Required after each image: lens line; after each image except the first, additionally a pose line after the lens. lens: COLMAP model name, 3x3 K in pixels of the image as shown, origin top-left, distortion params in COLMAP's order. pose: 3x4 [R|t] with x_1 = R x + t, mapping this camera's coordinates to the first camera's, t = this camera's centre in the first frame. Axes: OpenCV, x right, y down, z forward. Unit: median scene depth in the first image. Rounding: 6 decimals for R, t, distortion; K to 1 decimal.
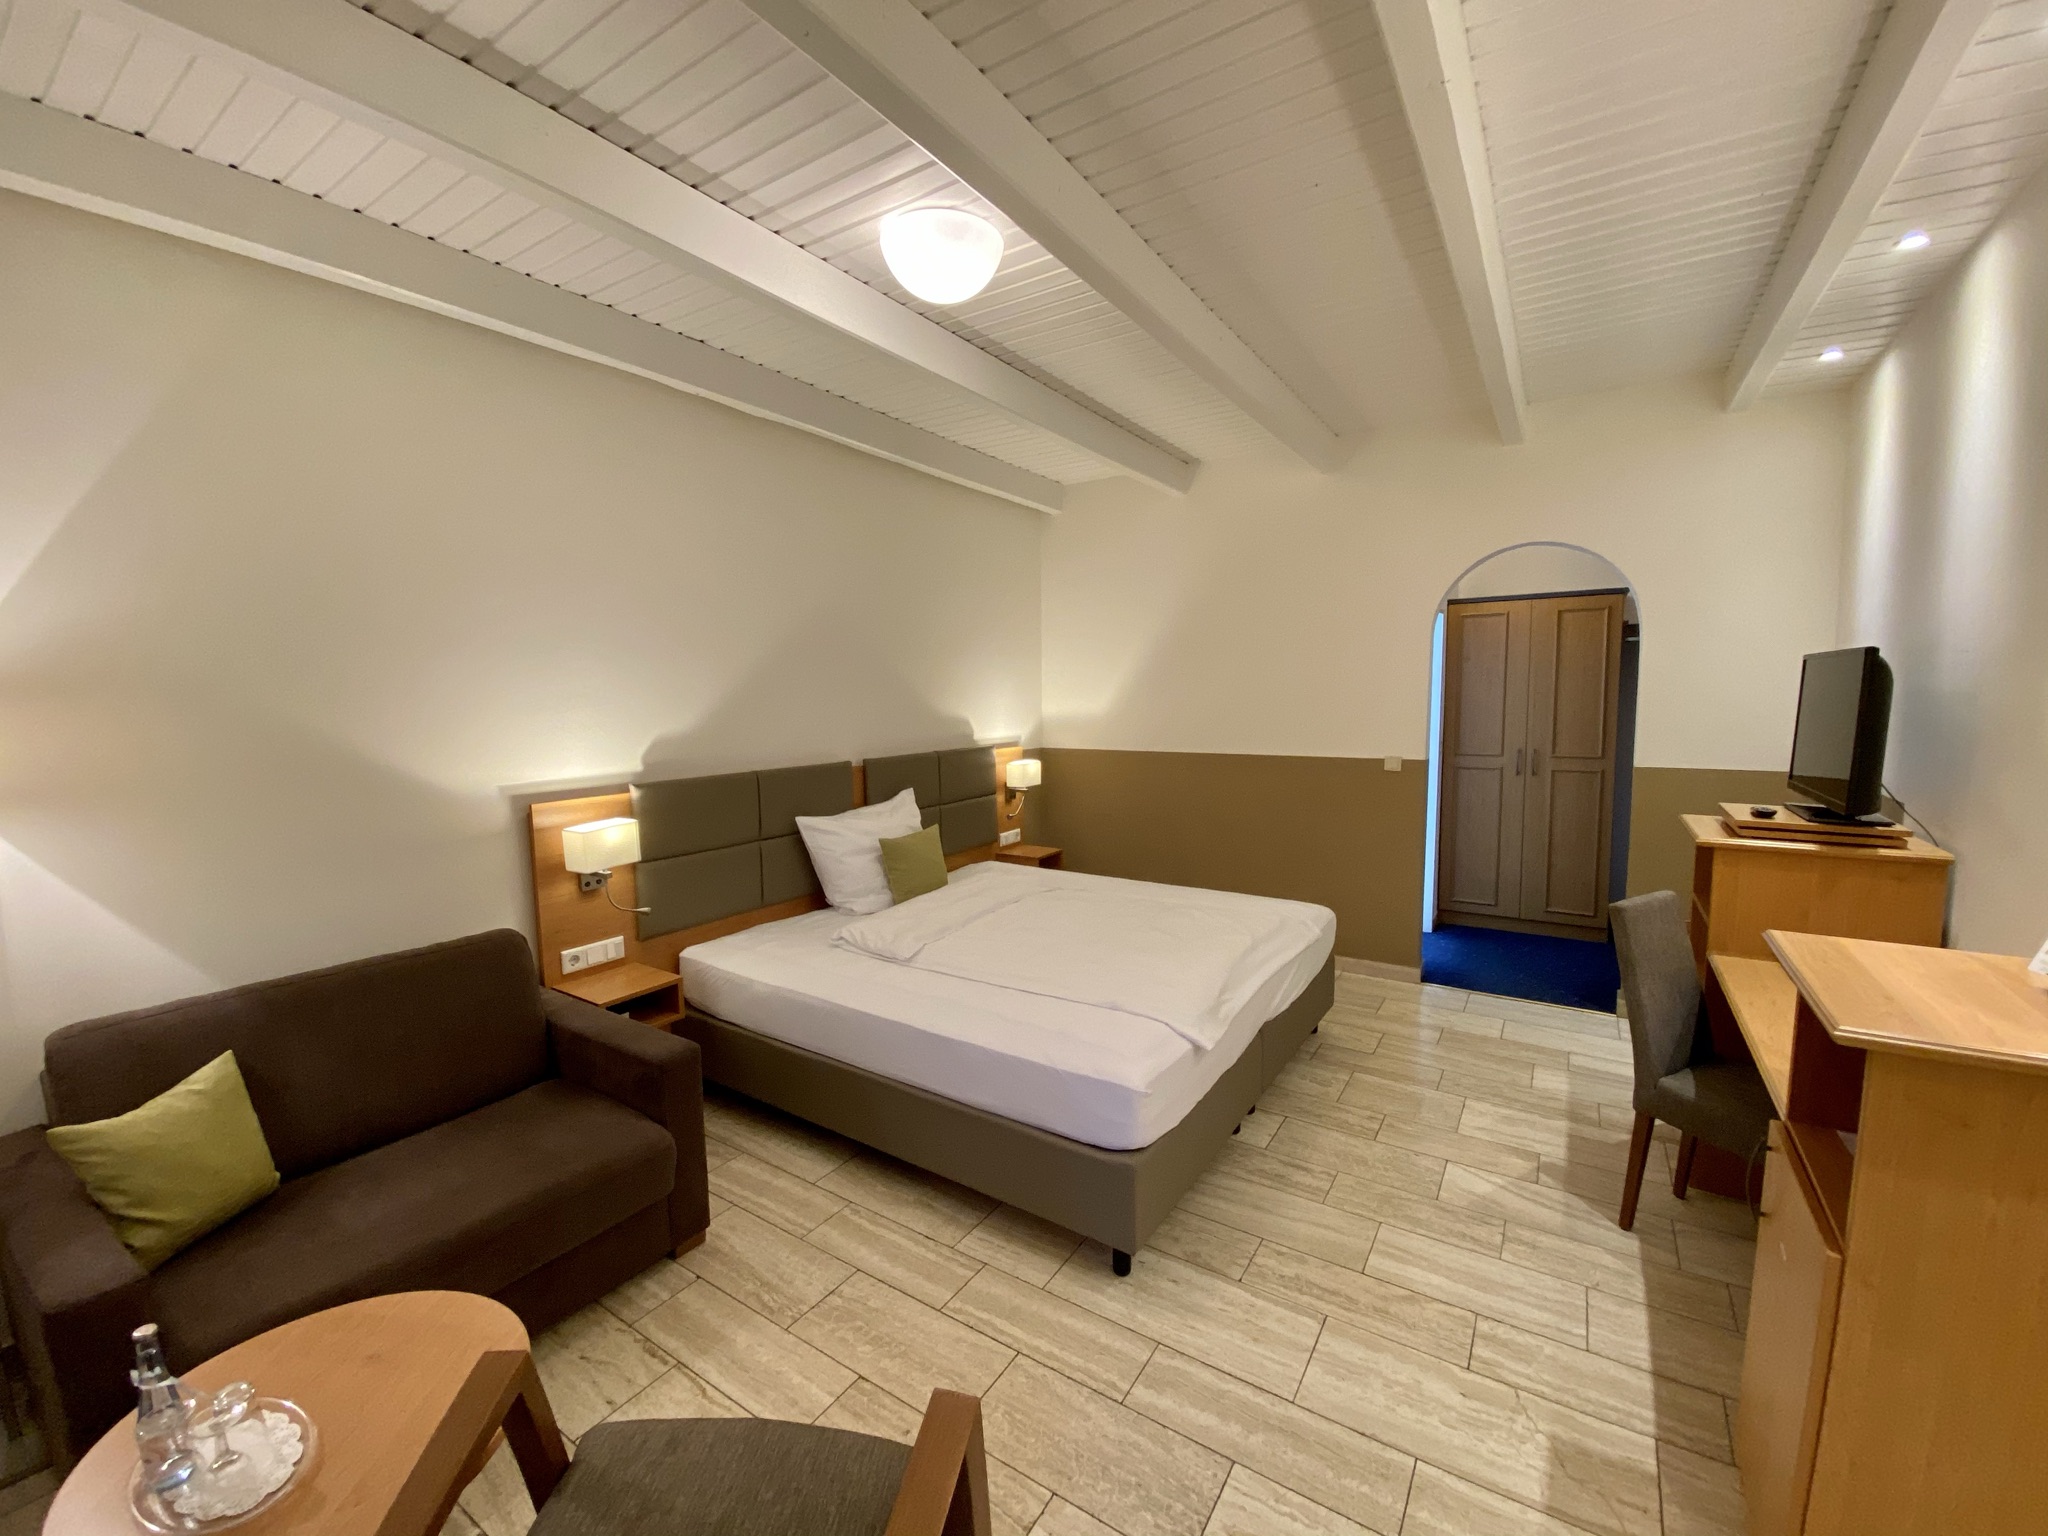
lens RADIAL K [[827.1, 0, 1027.1], [0, 827.1, 771.3], [0, 0, 1]] dist [0.030017, -0.025010]
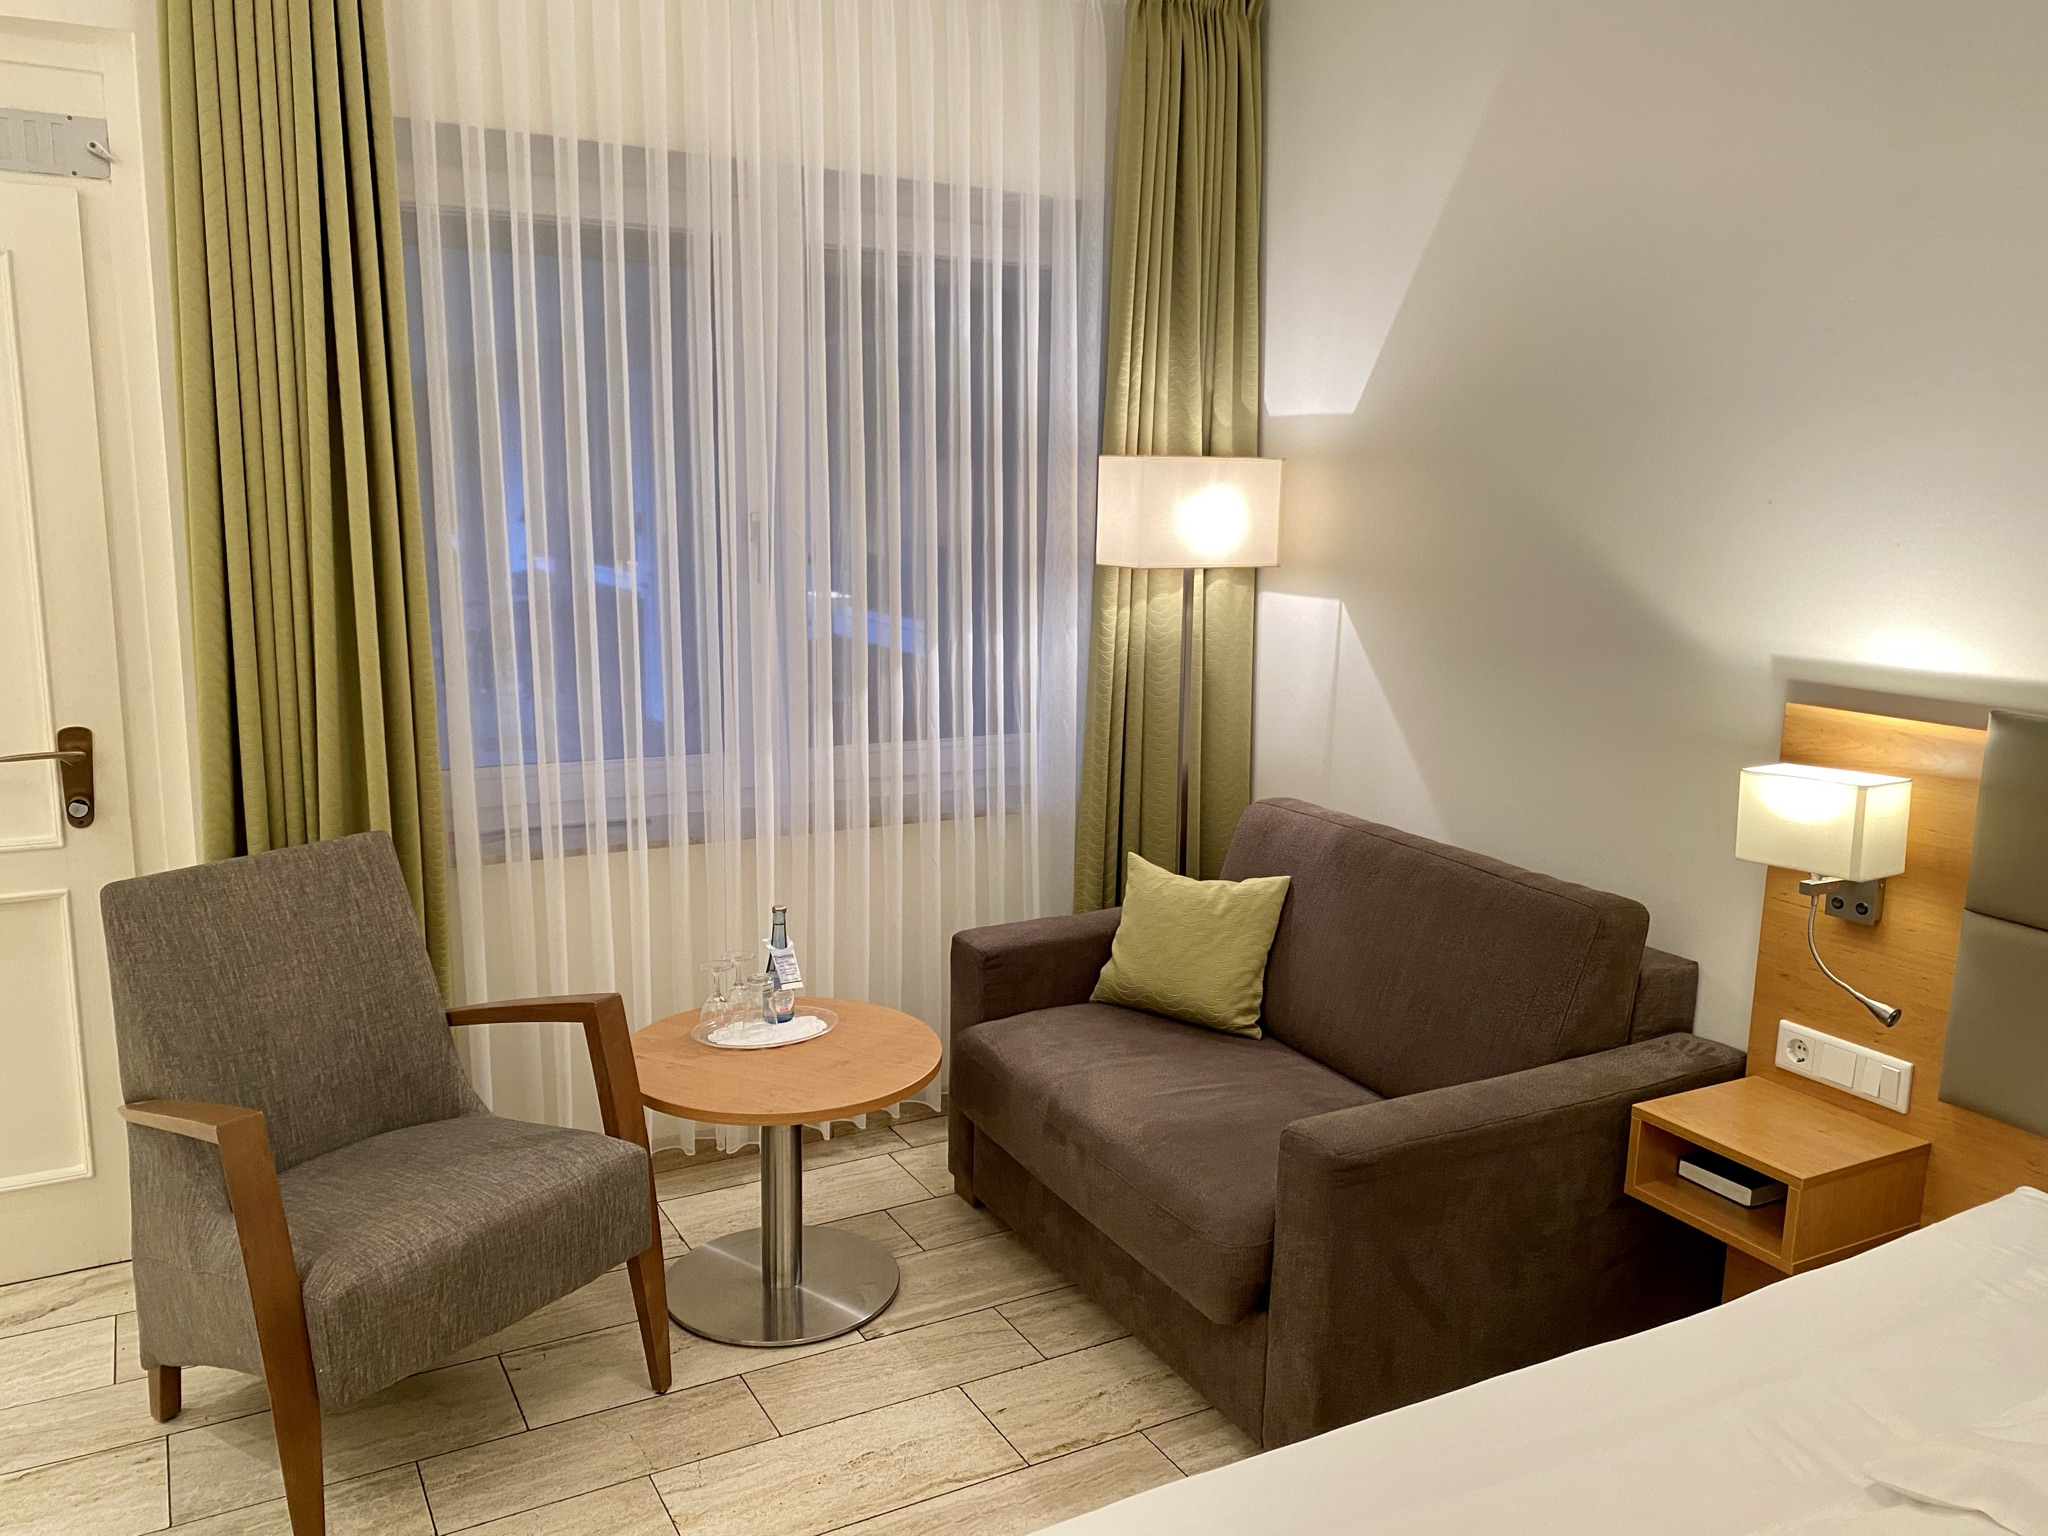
lens RADIAL K [[1571.1, 0, 1024.0], [0, 1571.1, 768.0], [0, 0, 1]] dist [0.033070, -0.001355]
pose [[-0.474976, 0.162248, -0.864912, 0.474550], [-0.096678, 0.967286, 0.234545, -0.108229], [0.874672, 0.195021, -0.443751, 1.153207]]
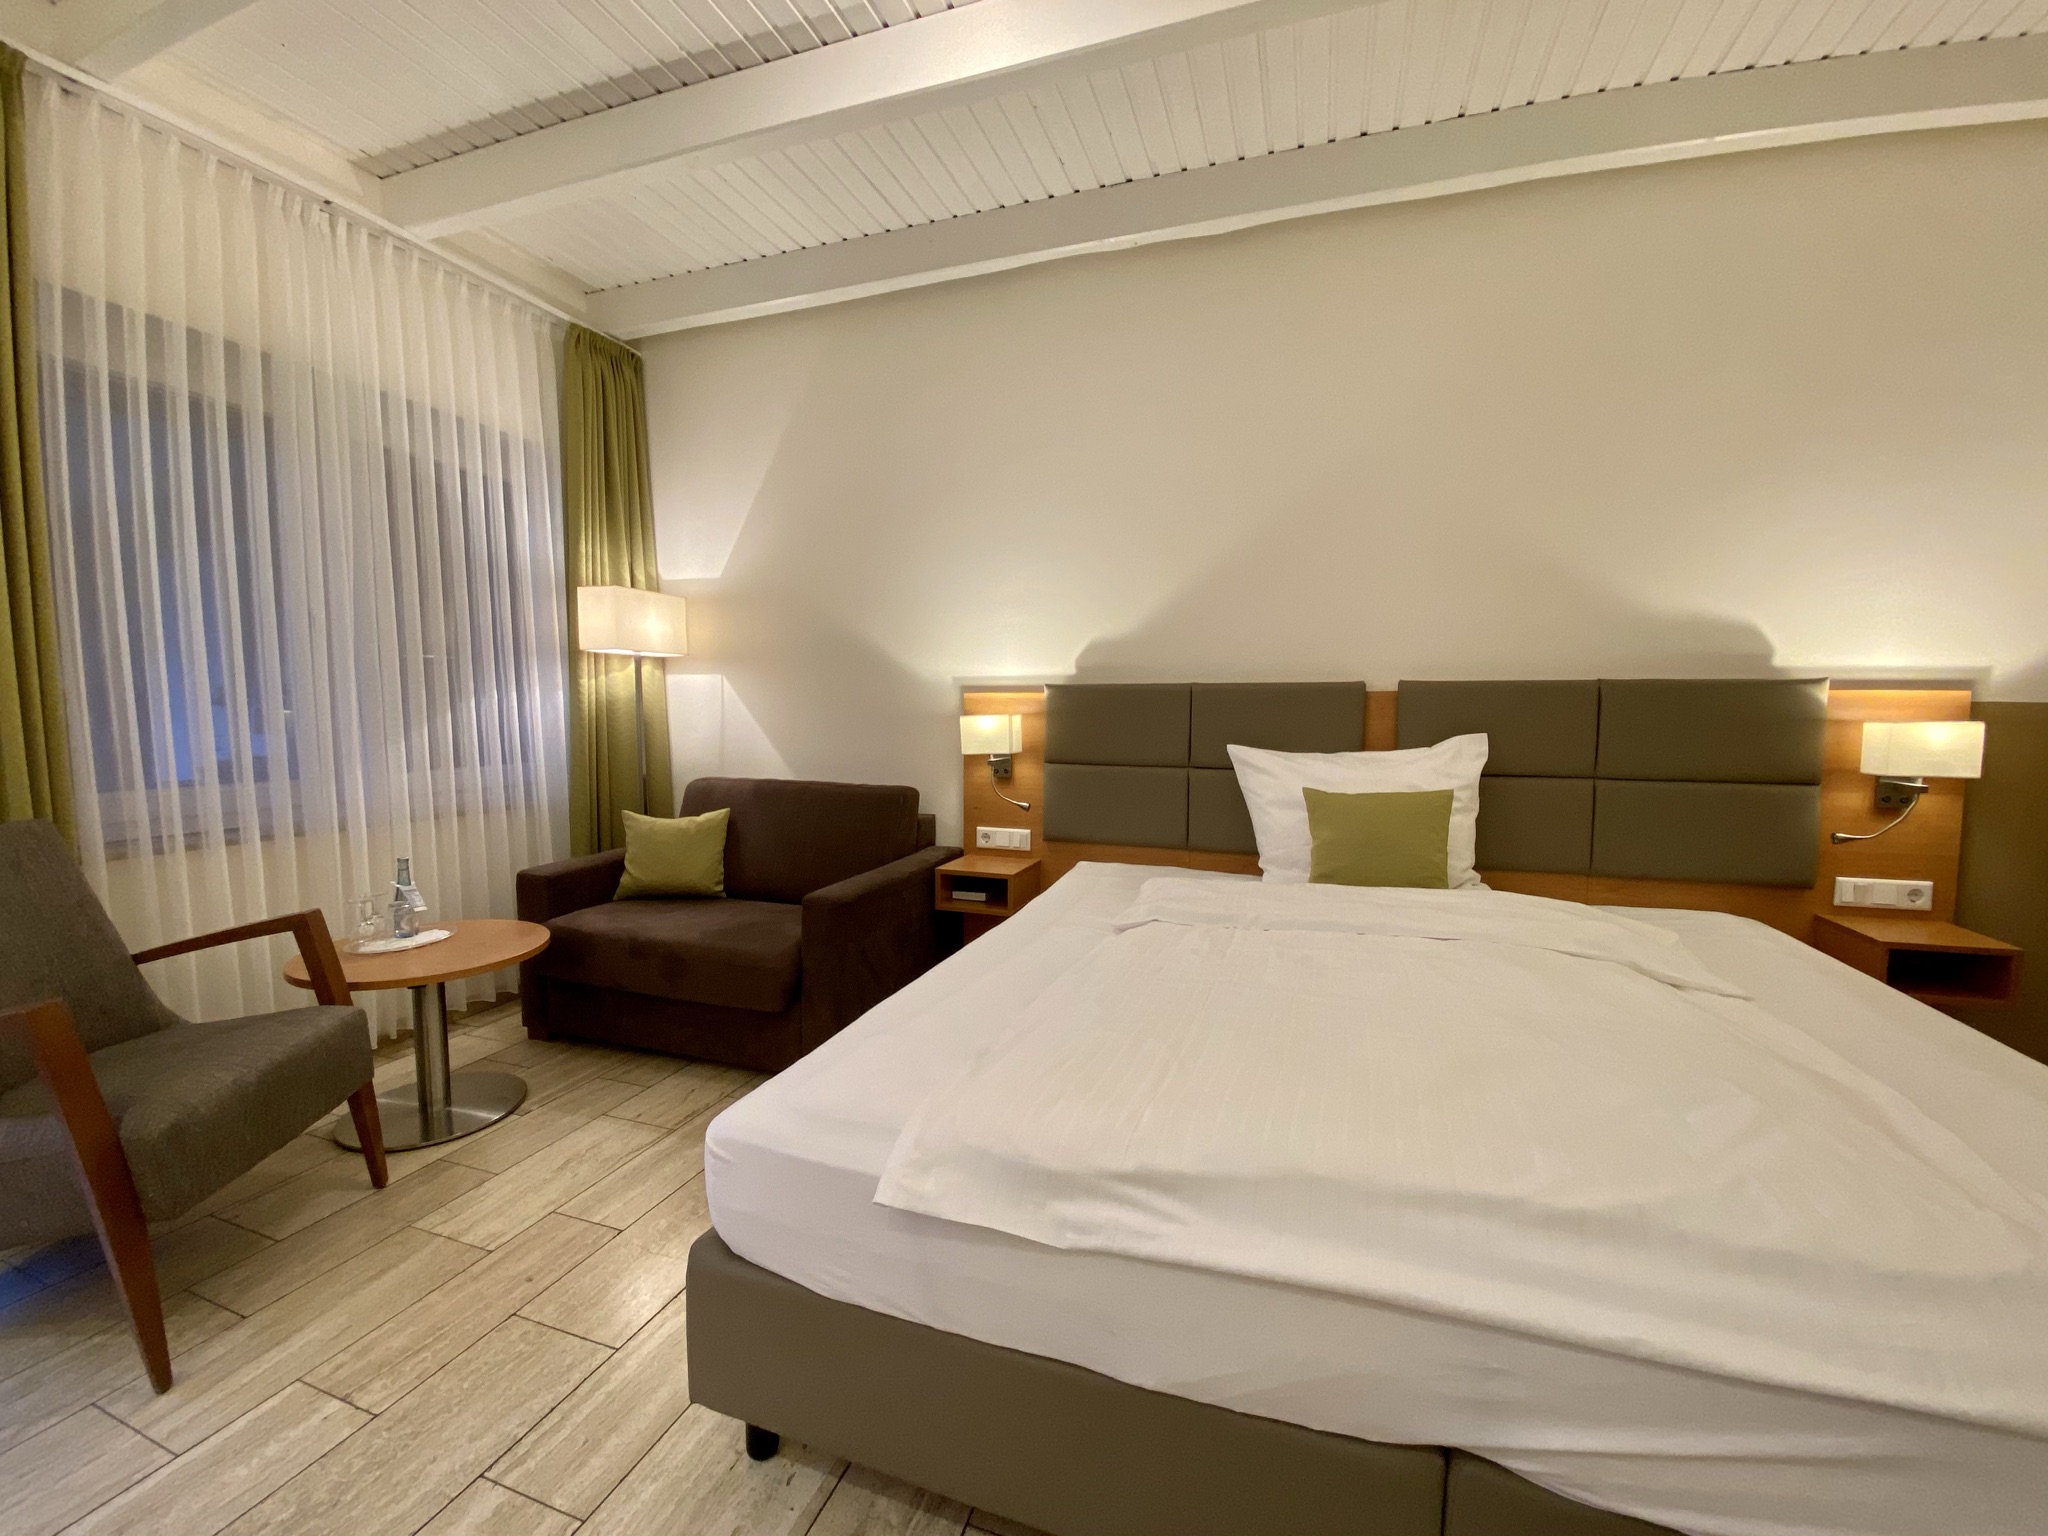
lens RADIAL K [[827.1, 0, 1027.1], [0, 827.1, 771.3], [0, 0, 1]] dist [0.030017, -0.025010]
pose [[0.239705, 0.094270, -0.966258, 0.614572], [-0.102860, 0.992139, 0.071278, 0.064668], [0.965382, 0.082303, 0.247517, 0.907223]]
